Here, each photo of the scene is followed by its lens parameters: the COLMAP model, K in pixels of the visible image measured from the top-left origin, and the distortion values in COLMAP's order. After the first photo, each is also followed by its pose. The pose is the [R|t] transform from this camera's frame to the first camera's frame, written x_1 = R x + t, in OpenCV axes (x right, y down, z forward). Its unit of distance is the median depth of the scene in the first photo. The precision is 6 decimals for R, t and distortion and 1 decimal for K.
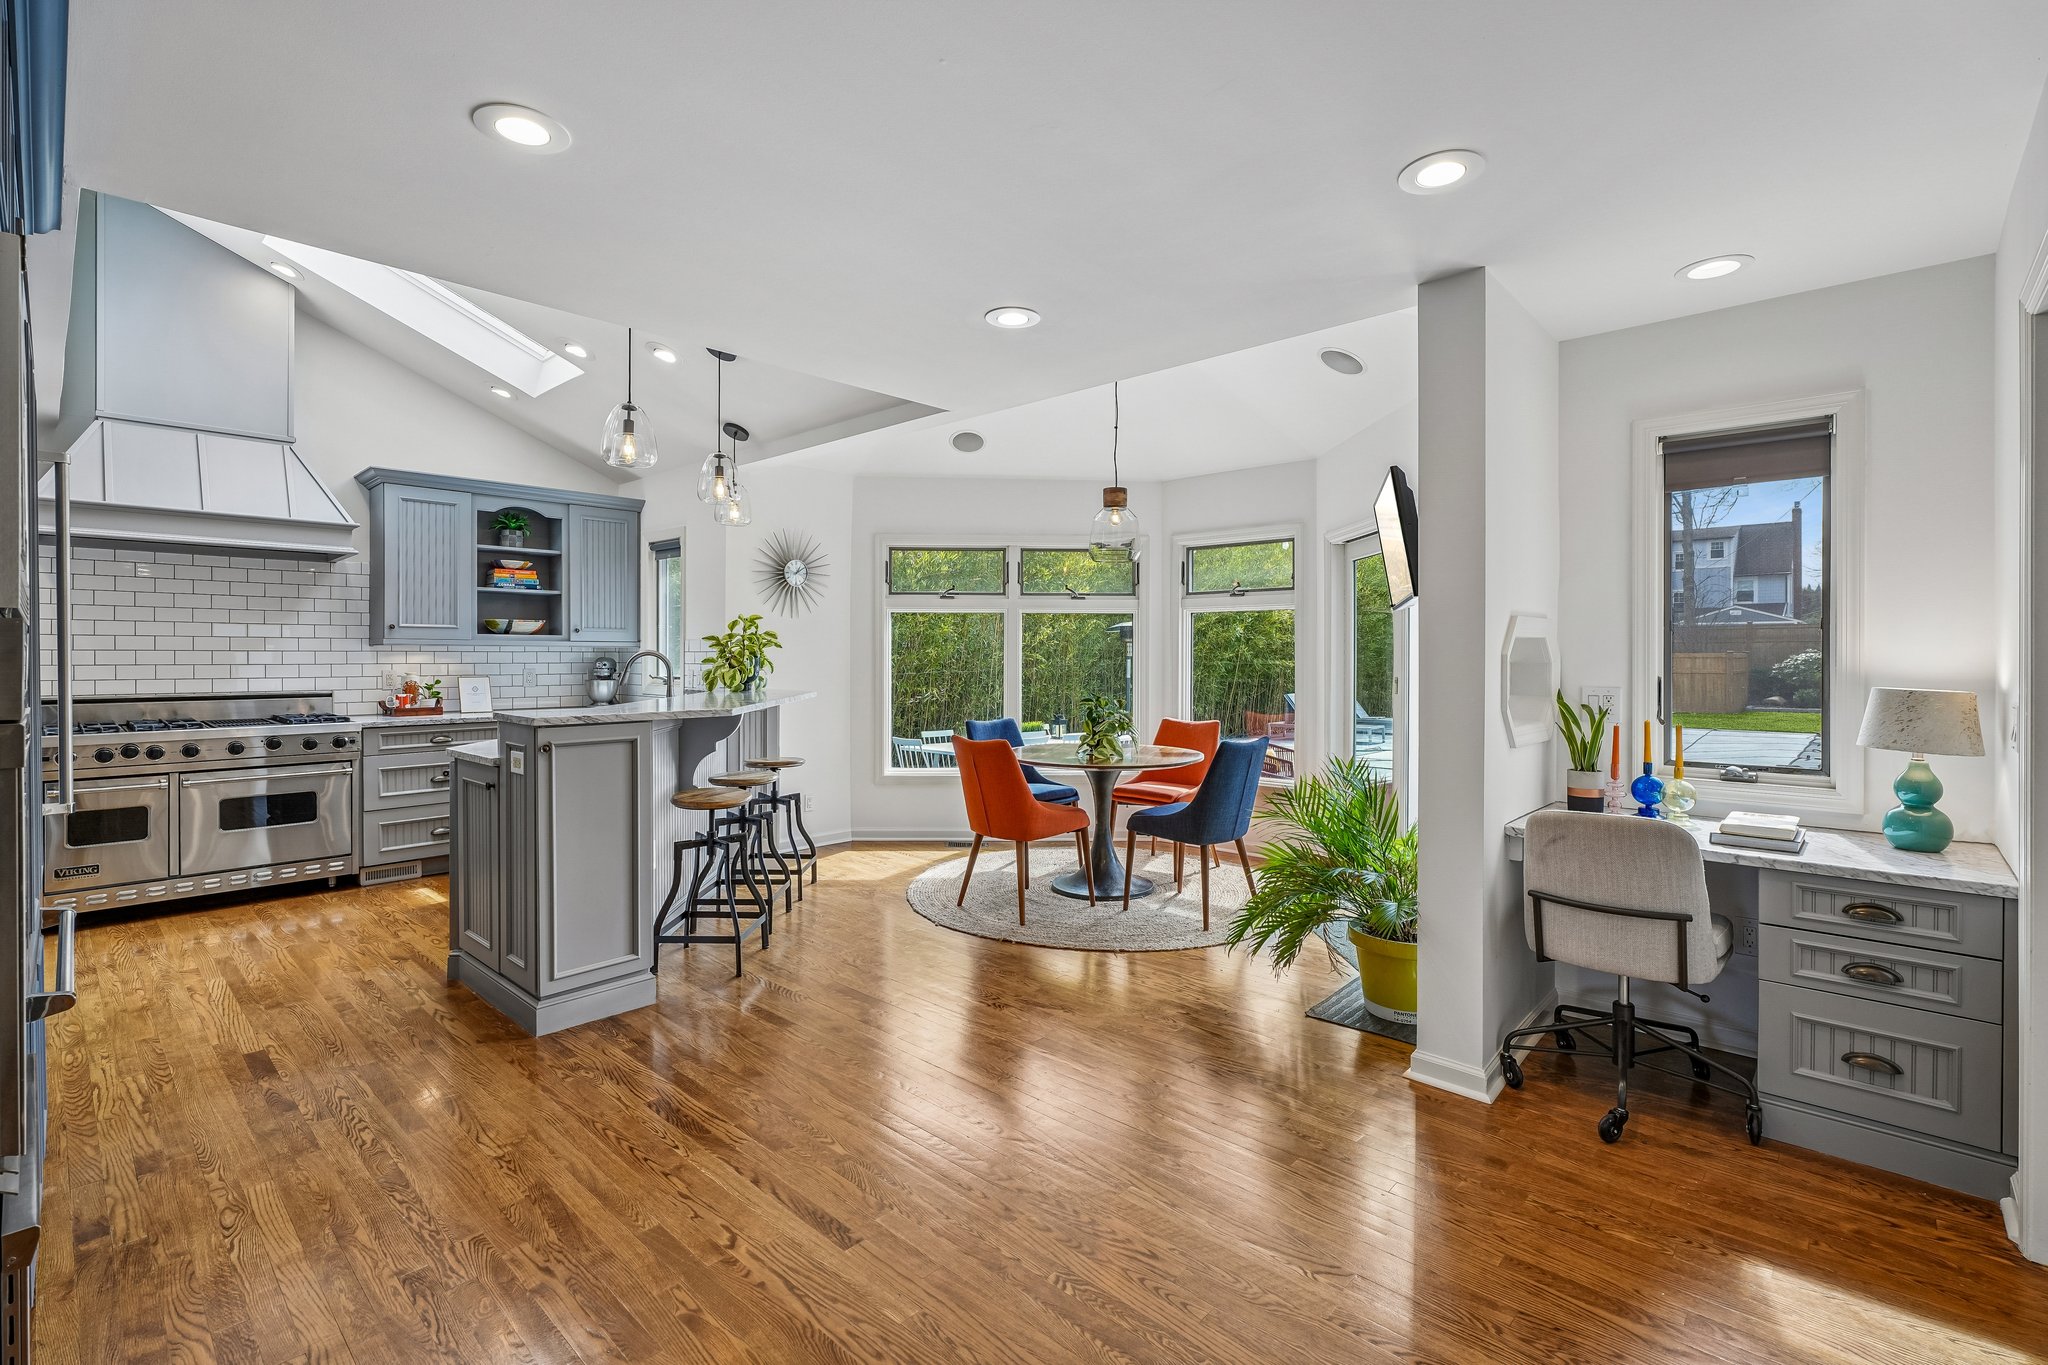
lens RADIAL K [[923.5, 0, 1027.3], [0, 923.5, 657.8], [0, 0, 1]] dist [-0.002069, -0.000248]
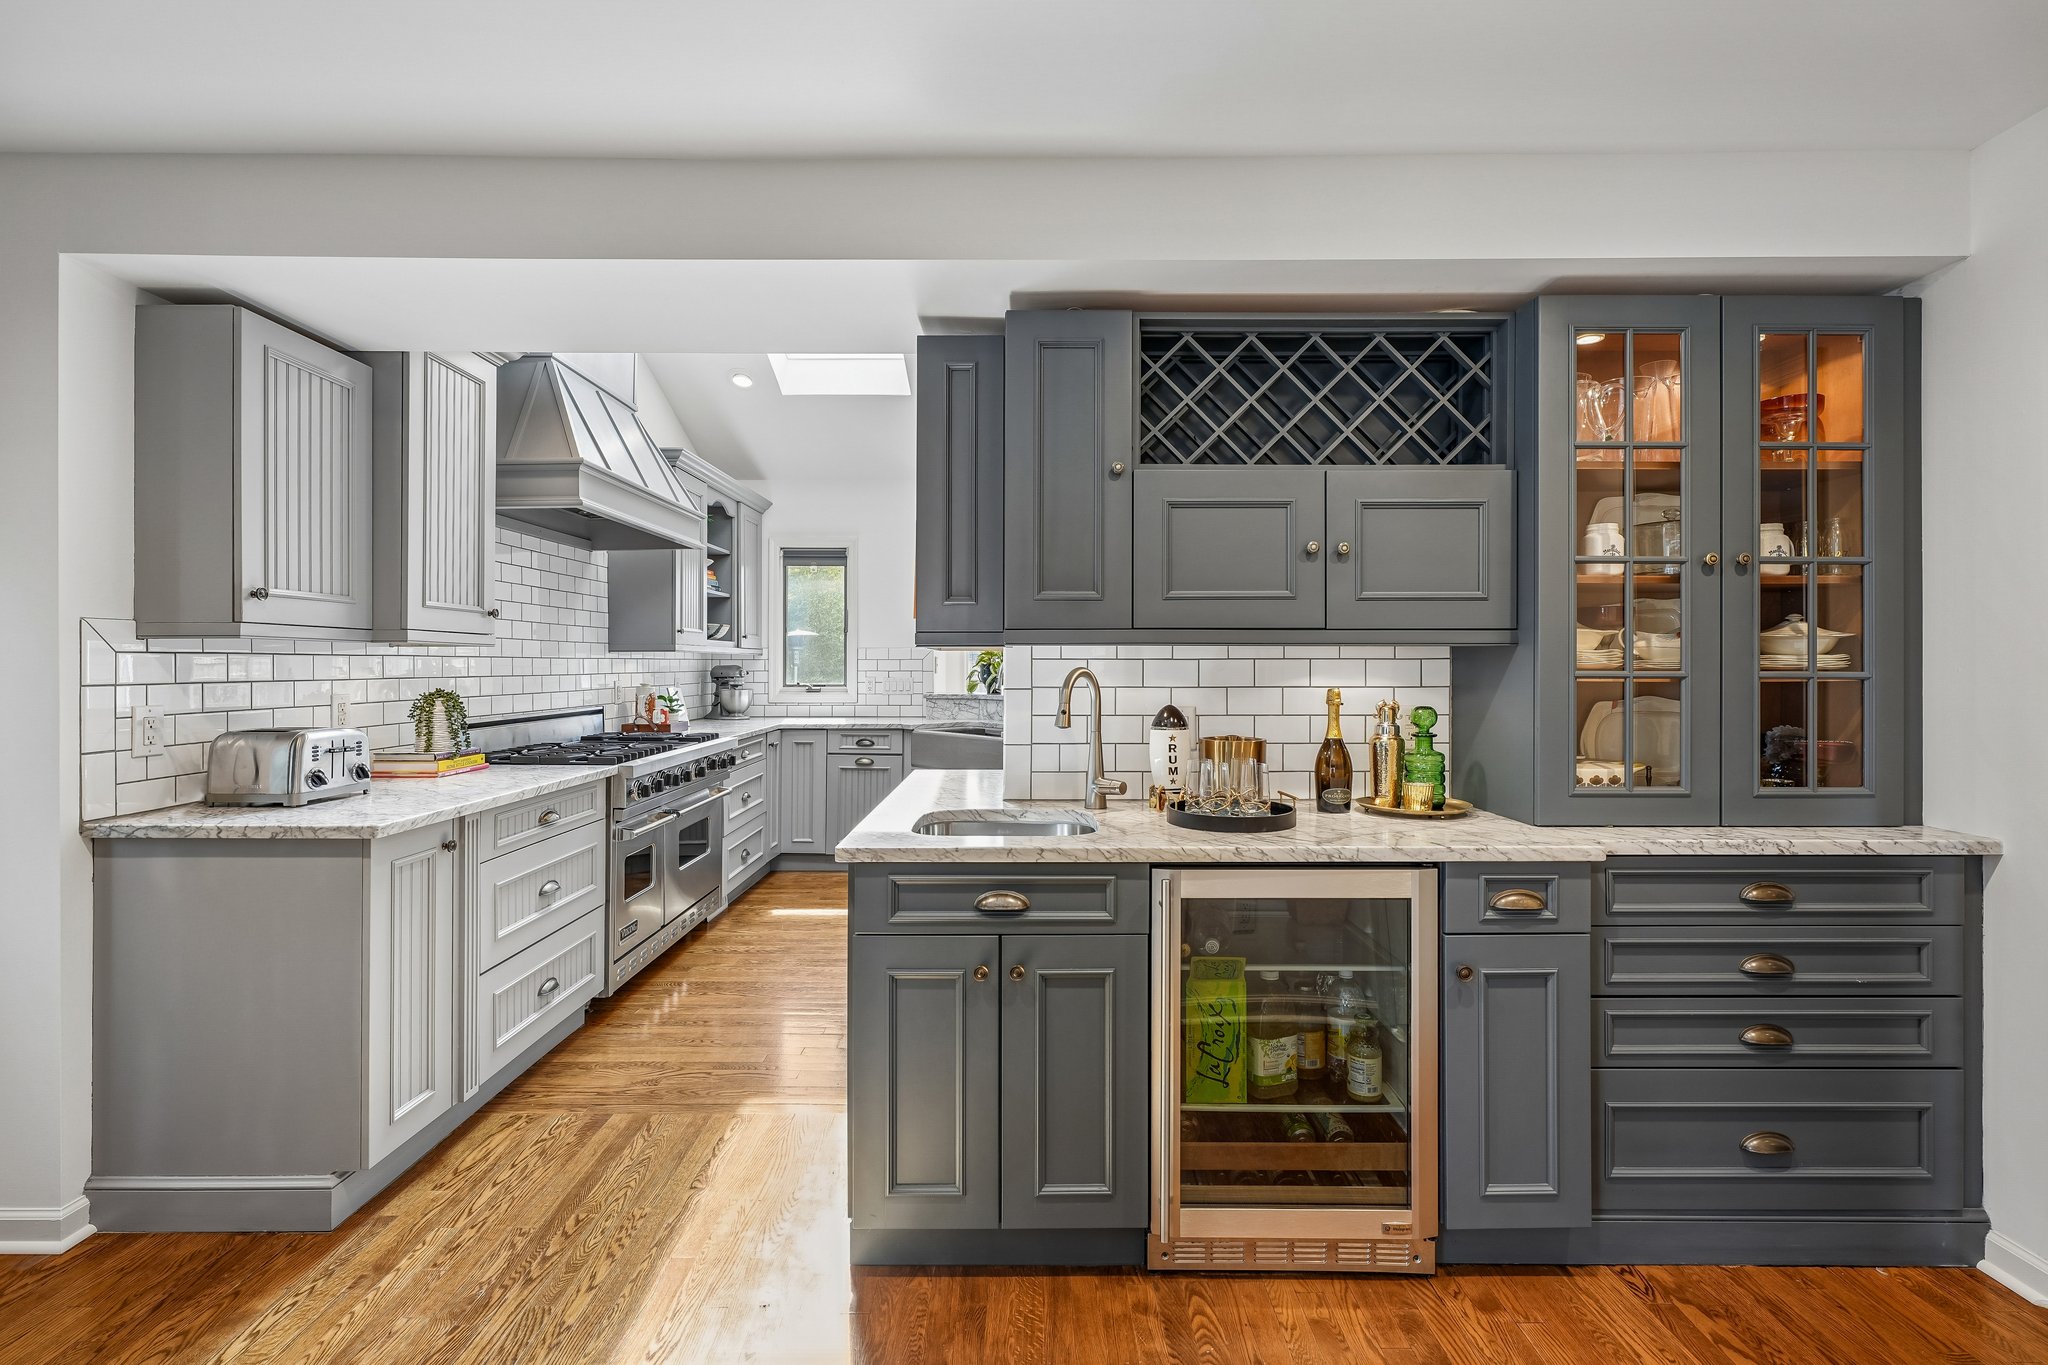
lens RADIAL K [[920.4, 0, 1055.6], [0, 920.4, 663.4], [0, 0, 1]] dist [-0.000014, 0.000699]
pose [[0.710315, -0.001869, 0.703882, -1.055011], [0.003275, 0.999994, -0.000649, -0.000553], [-0.703877, 0.002766, 0.710317, 0.129226]]
